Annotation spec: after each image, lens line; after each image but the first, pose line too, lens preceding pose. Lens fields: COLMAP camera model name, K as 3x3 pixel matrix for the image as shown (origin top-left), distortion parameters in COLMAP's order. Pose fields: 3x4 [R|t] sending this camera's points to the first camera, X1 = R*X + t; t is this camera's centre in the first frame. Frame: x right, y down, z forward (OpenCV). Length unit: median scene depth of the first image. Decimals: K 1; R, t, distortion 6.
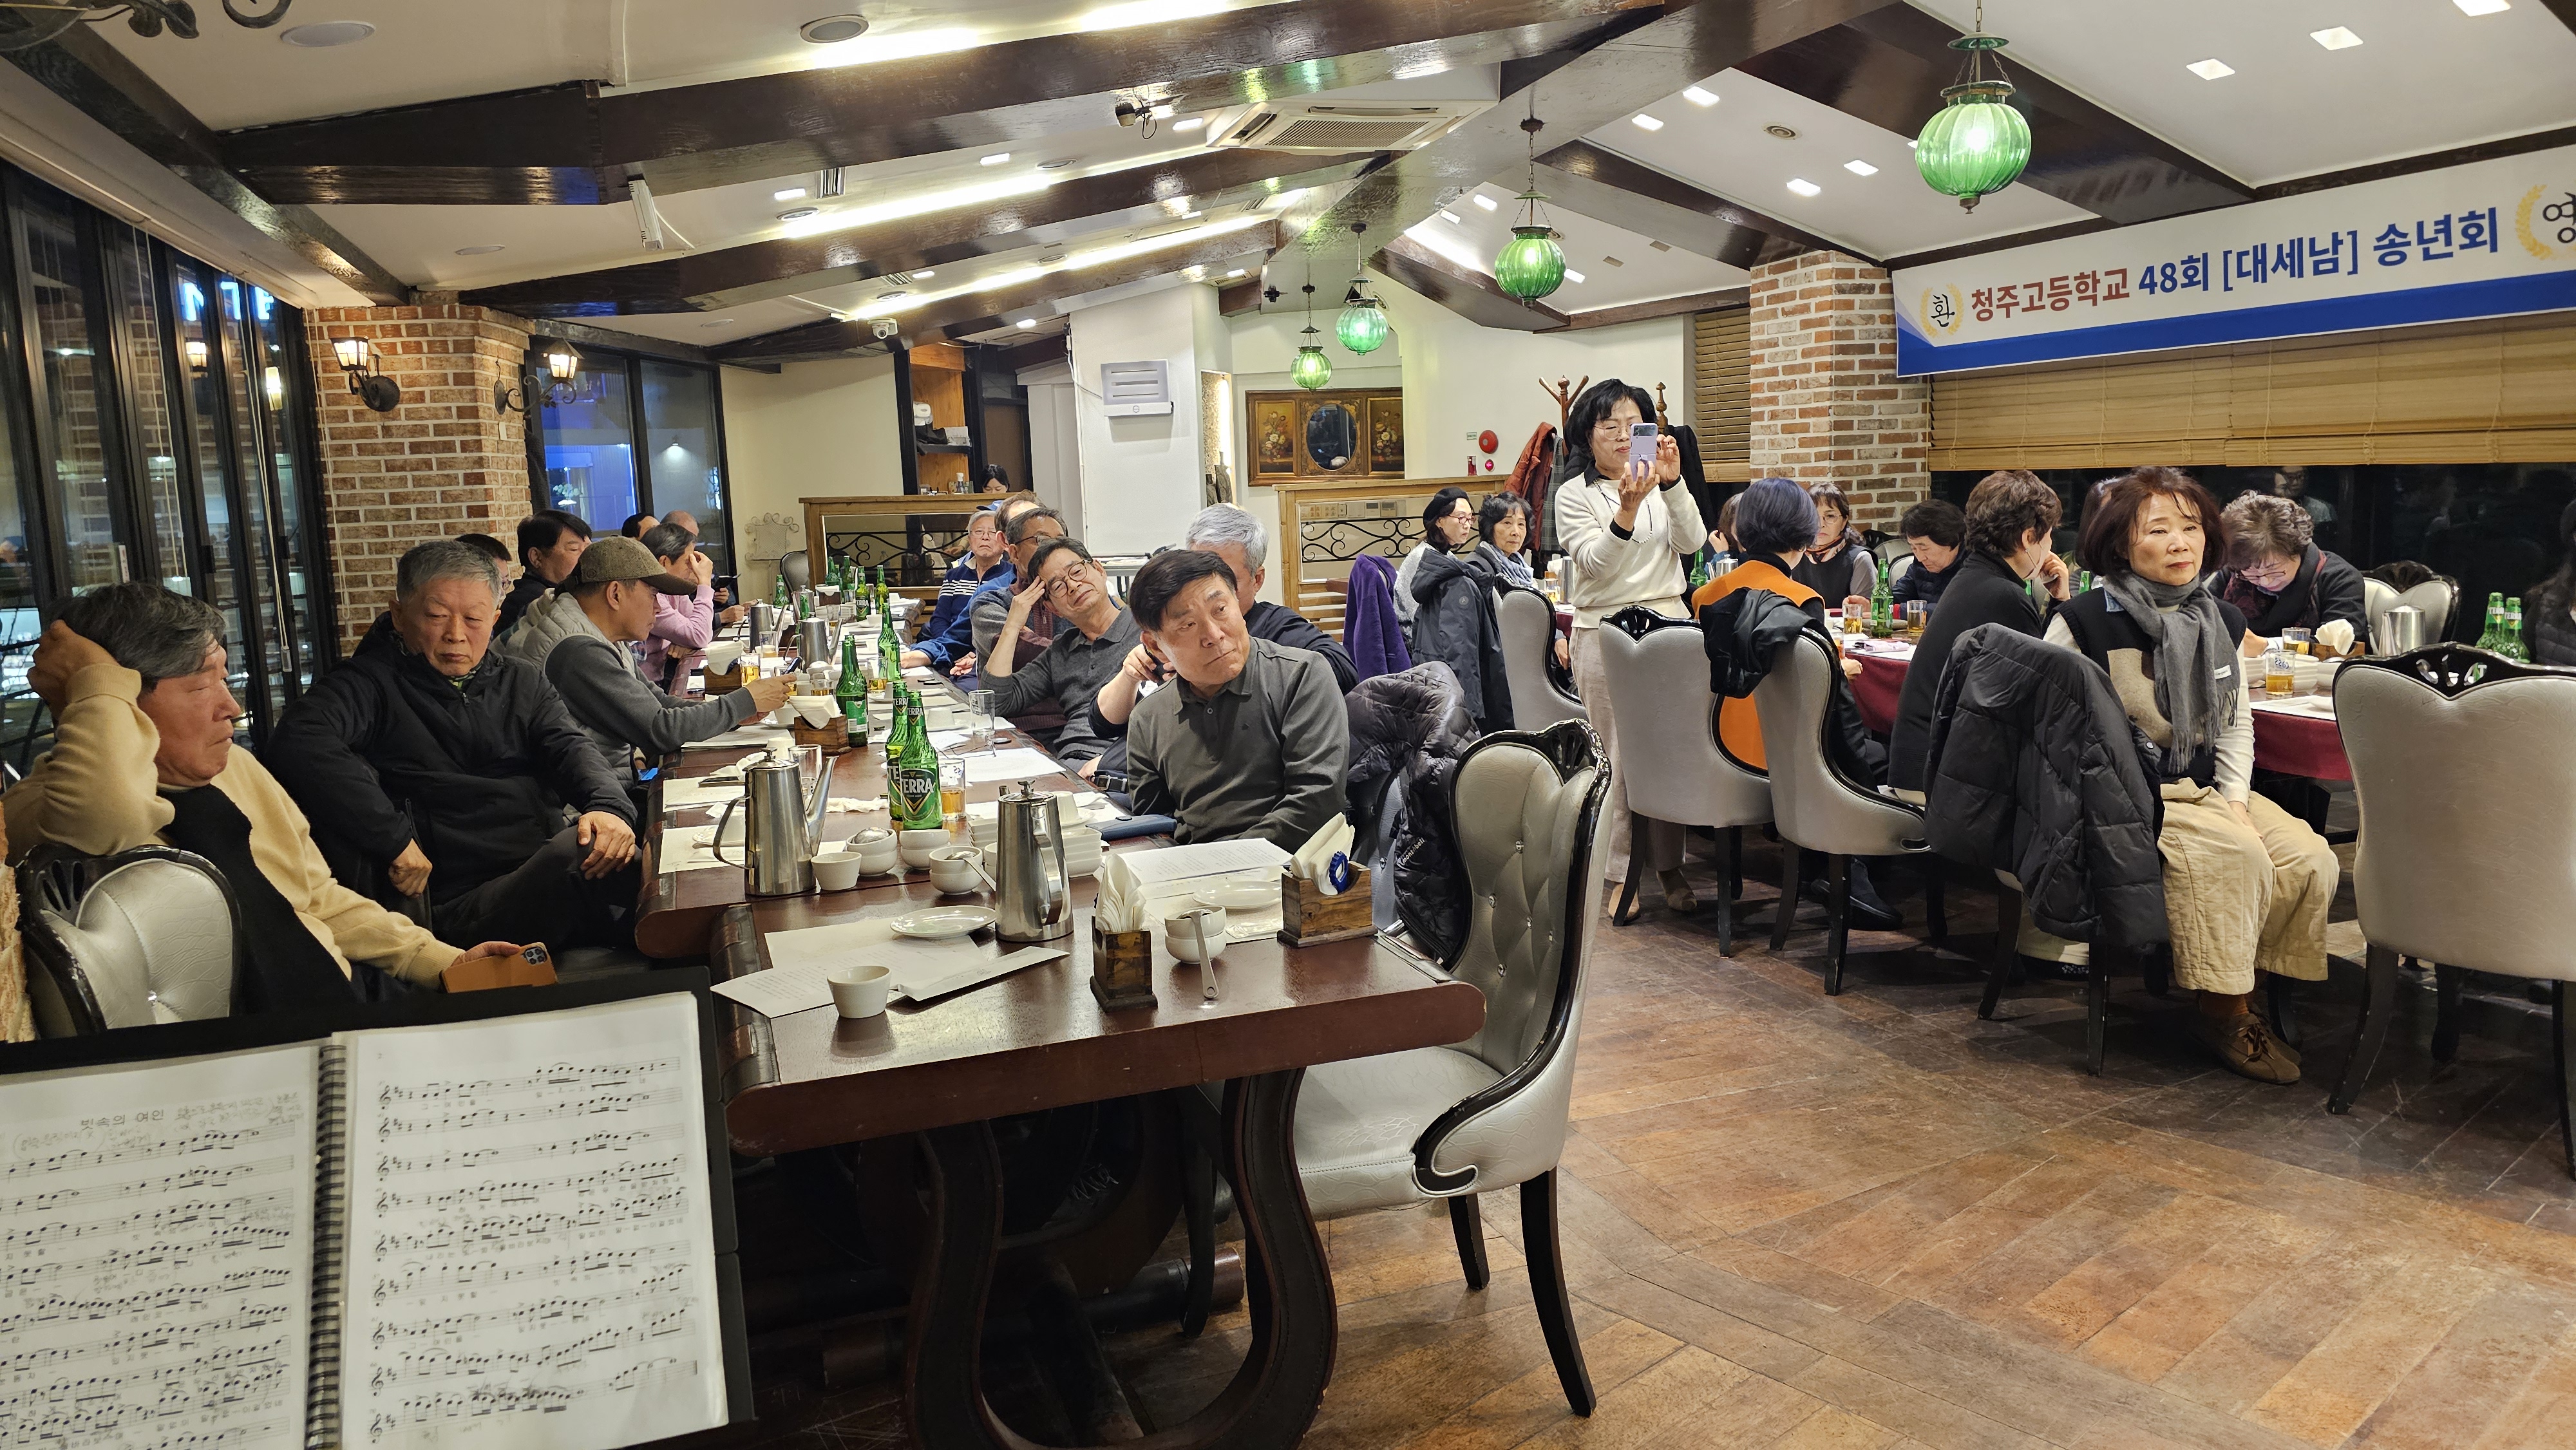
lens RADIAL K [[1798.1, 0, 1307.7], [0, 1798.1, 738.4], [0, 0, 1]] dist [0.020344, -0.021949]
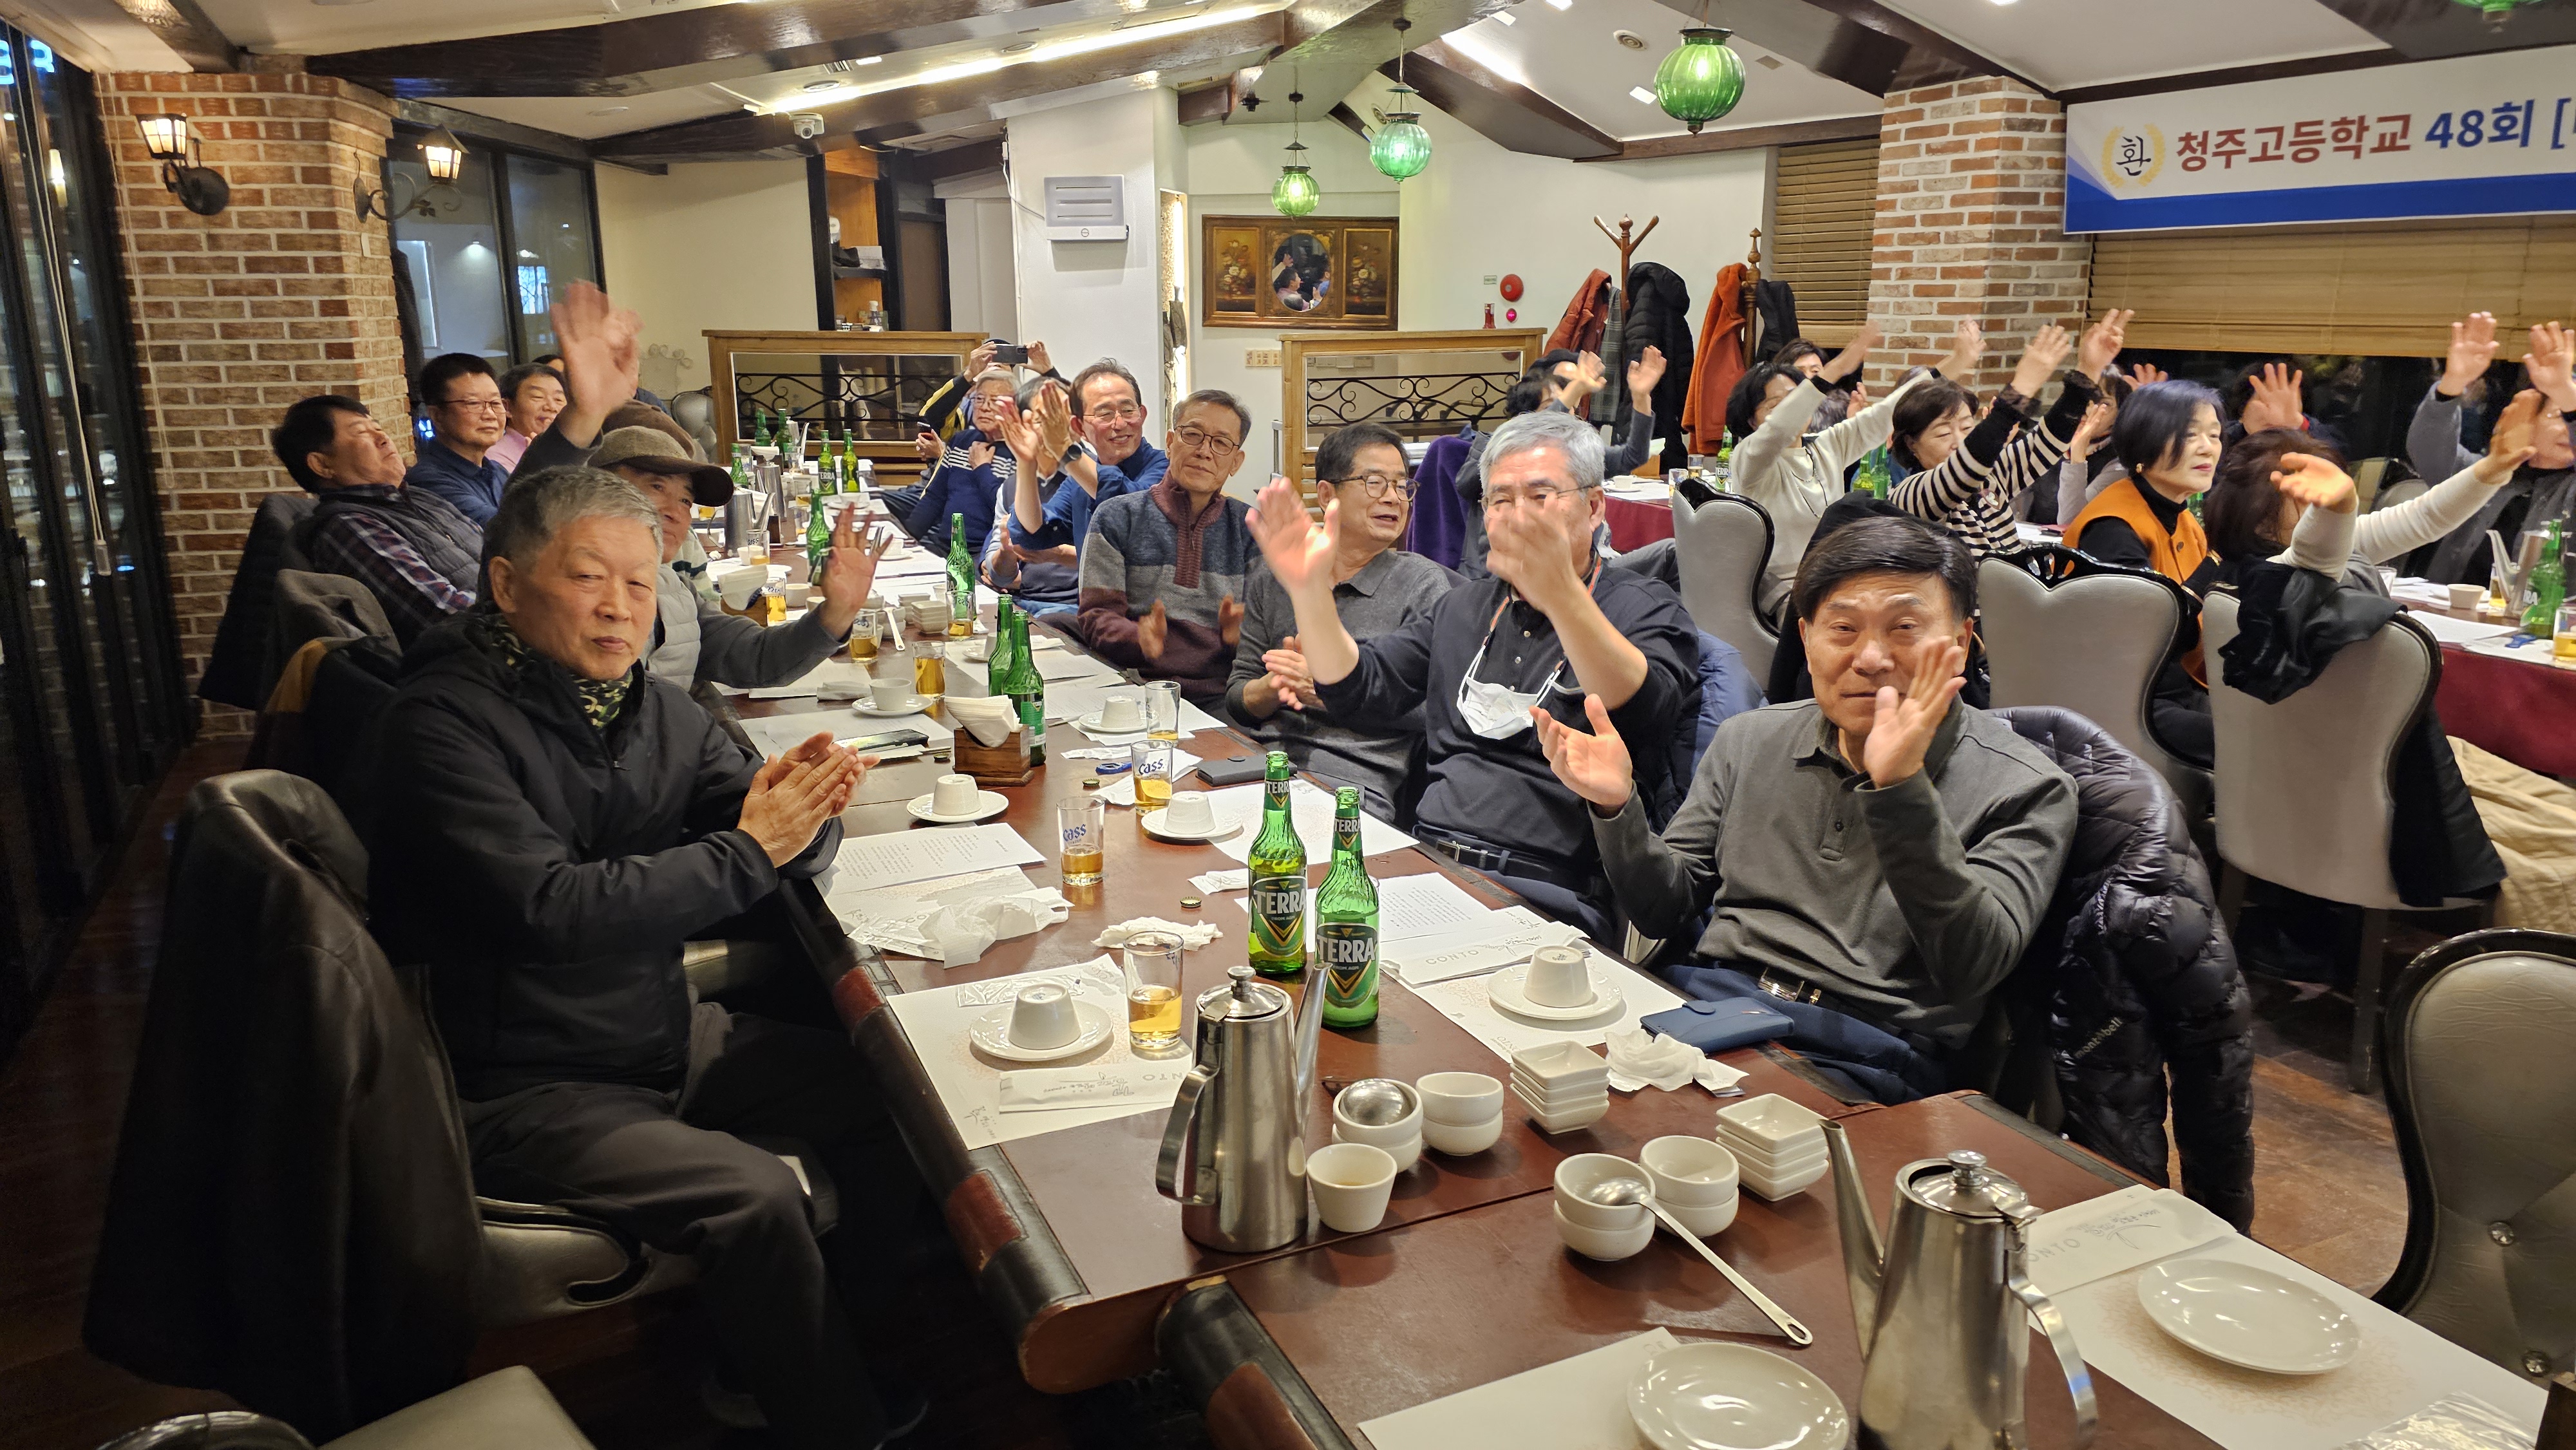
lens RADIAL K [[1798.1, 0, 1274.9], [0, 1798.1, 763.9], [0, 0, 1]] dist [0.020344, -0.021949]
pose [[0.996354, 0.009906, 0.084740, -0.112202], [-0.019102, 0.993924, 0.108402, -0.037546], [-0.083151, -0.109625, 0.990489, 0.161870]]
